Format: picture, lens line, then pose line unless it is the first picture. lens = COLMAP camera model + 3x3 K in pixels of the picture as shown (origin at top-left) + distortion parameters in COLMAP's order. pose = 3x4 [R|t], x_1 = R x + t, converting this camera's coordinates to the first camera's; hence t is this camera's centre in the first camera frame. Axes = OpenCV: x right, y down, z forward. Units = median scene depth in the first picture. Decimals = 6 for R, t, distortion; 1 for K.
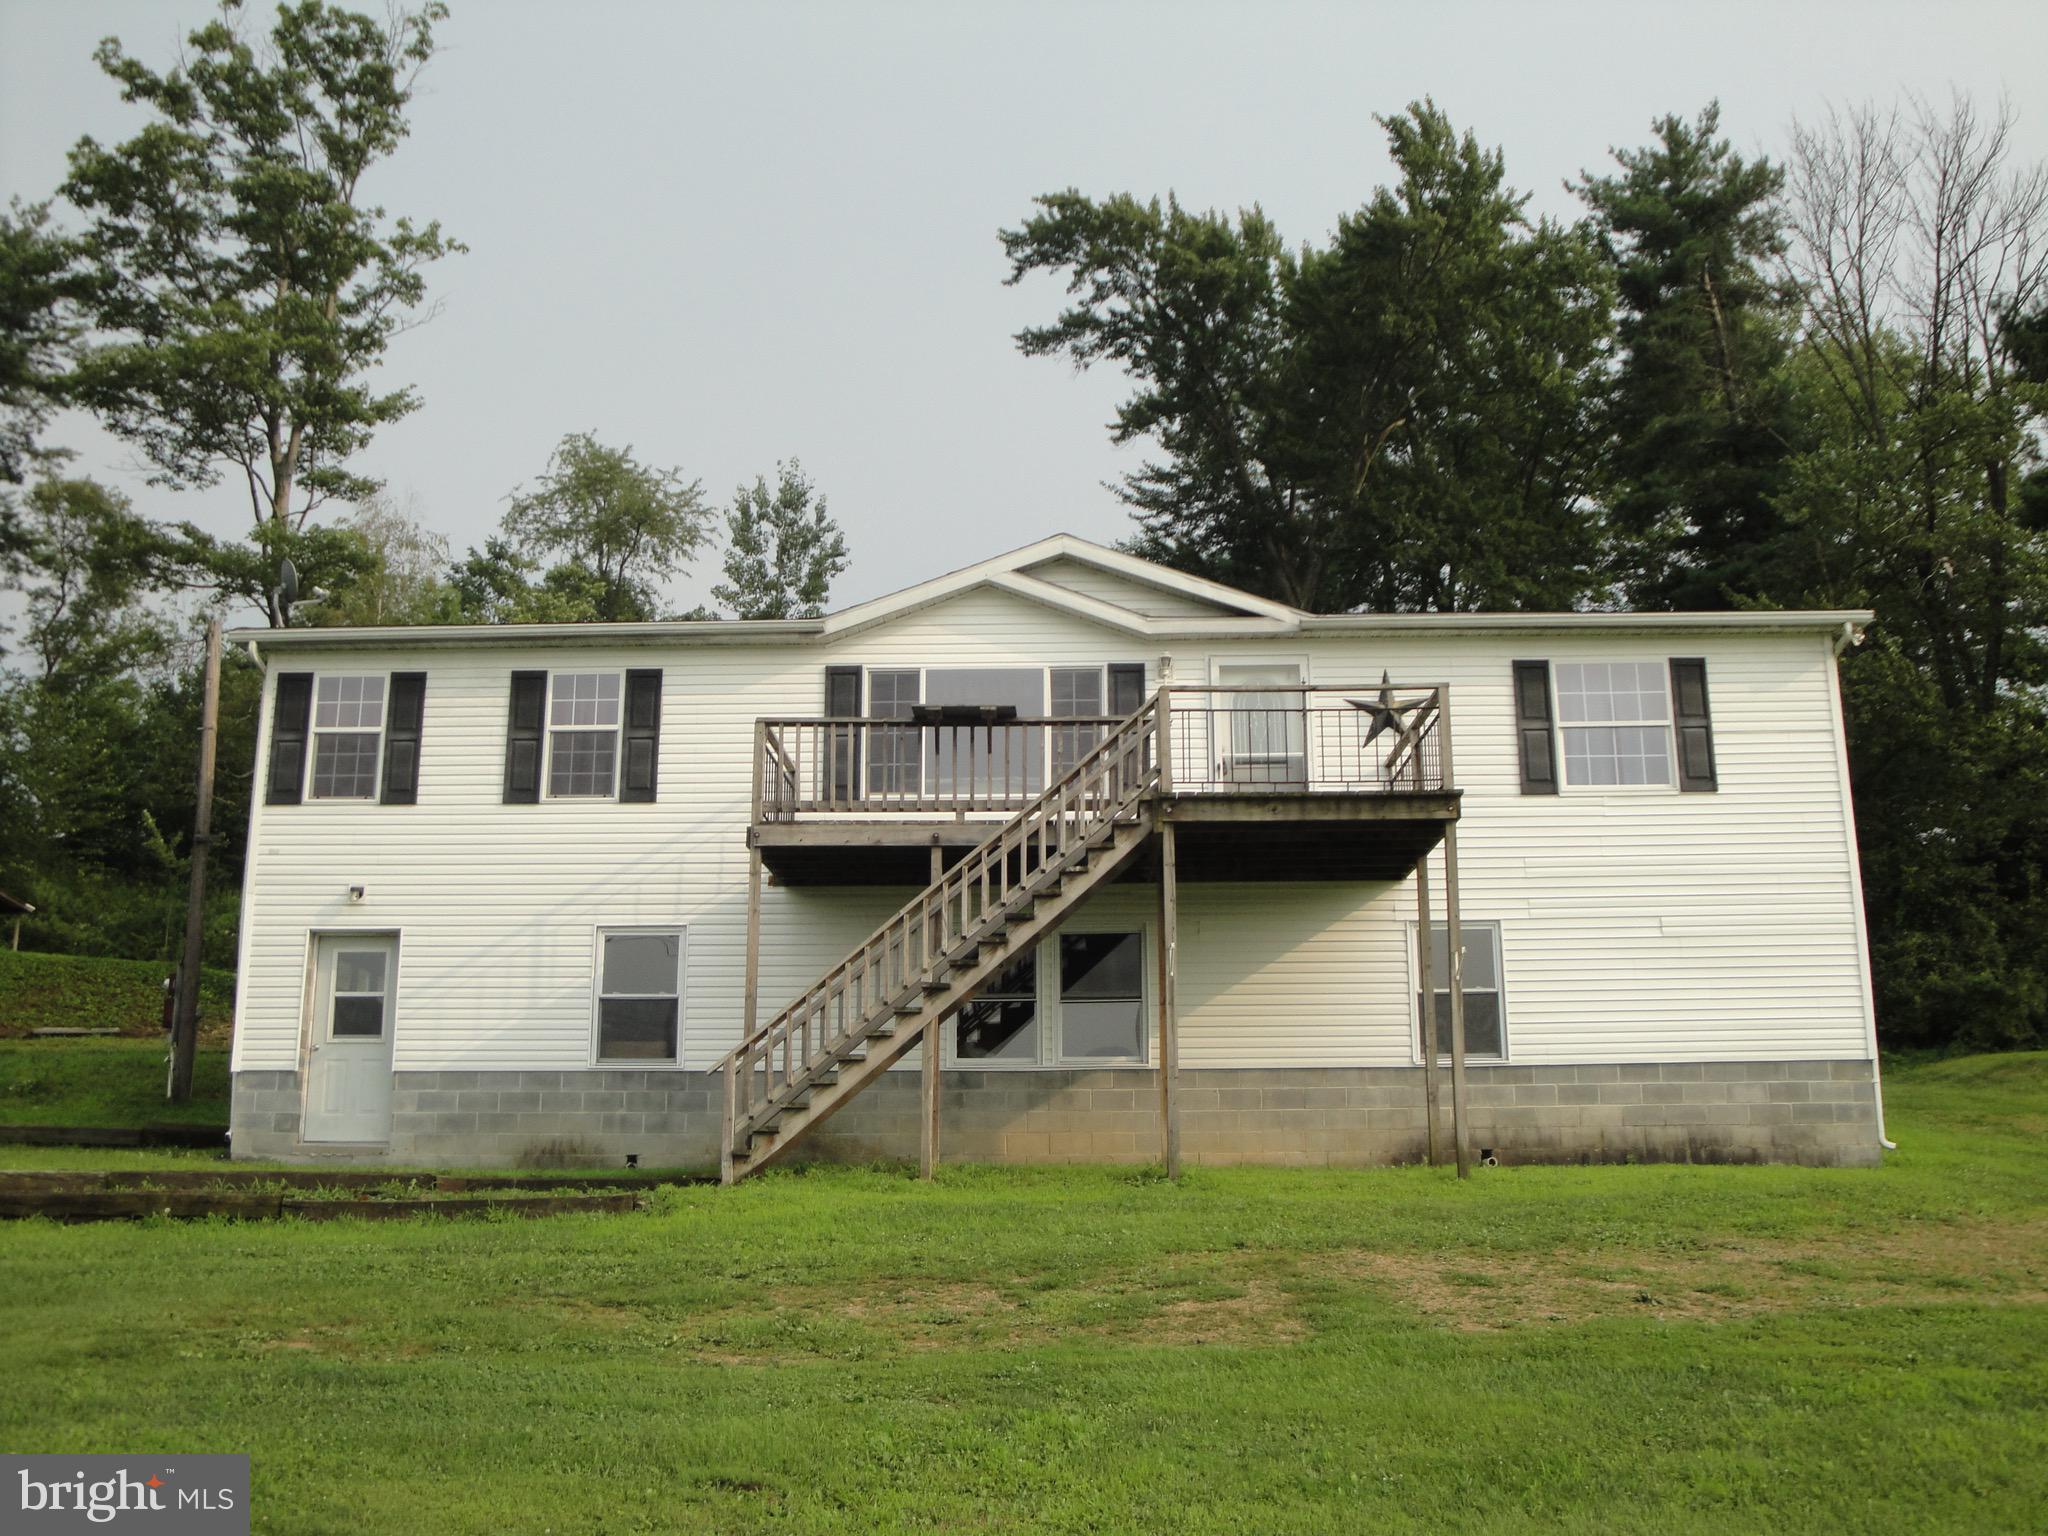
lens RADIAL K [[1950.2, 0, 1024.0], [0, 1950.2, 768.0], [0, 0, 1]] dist [-0.103694, 0.154817]
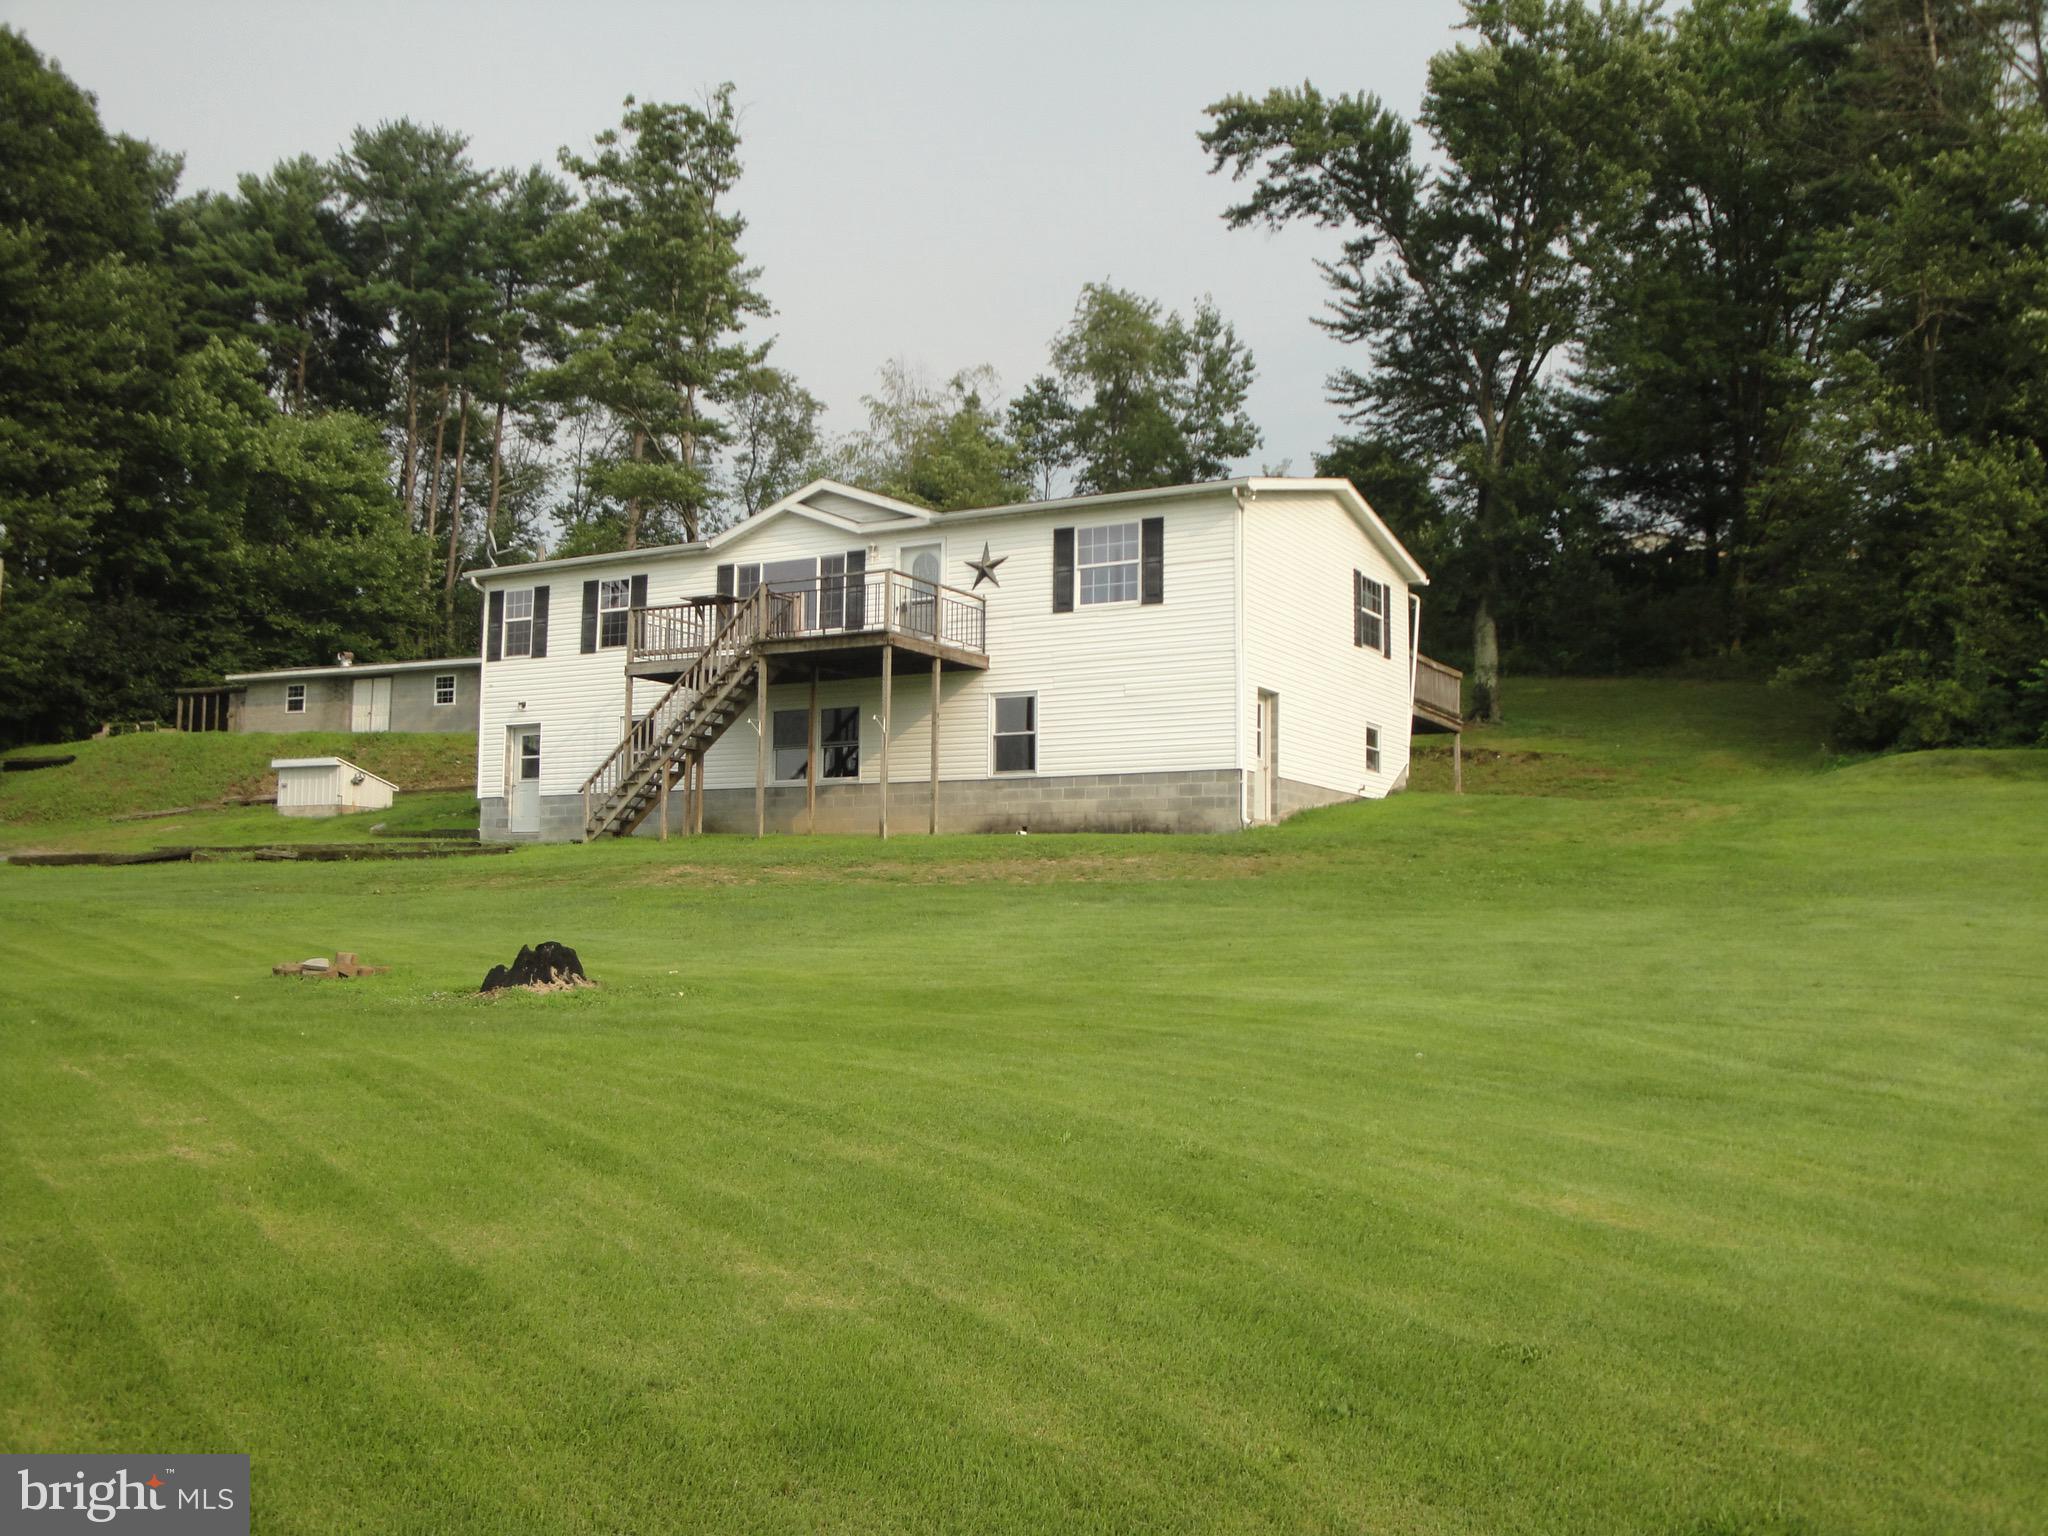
lens RADIAL K [[1950.2, 0, 1024.0], [0, 1950.2, 768.0], [0, 0, 1]] dist [-0.103694, 0.154817]
pose [[0.881797, -0.029111, -0.470729, 0.993329], [0.094701, 0.988694, 0.116256, -0.050091], [0.462023, -0.147093, 0.874585, -0.466539]]
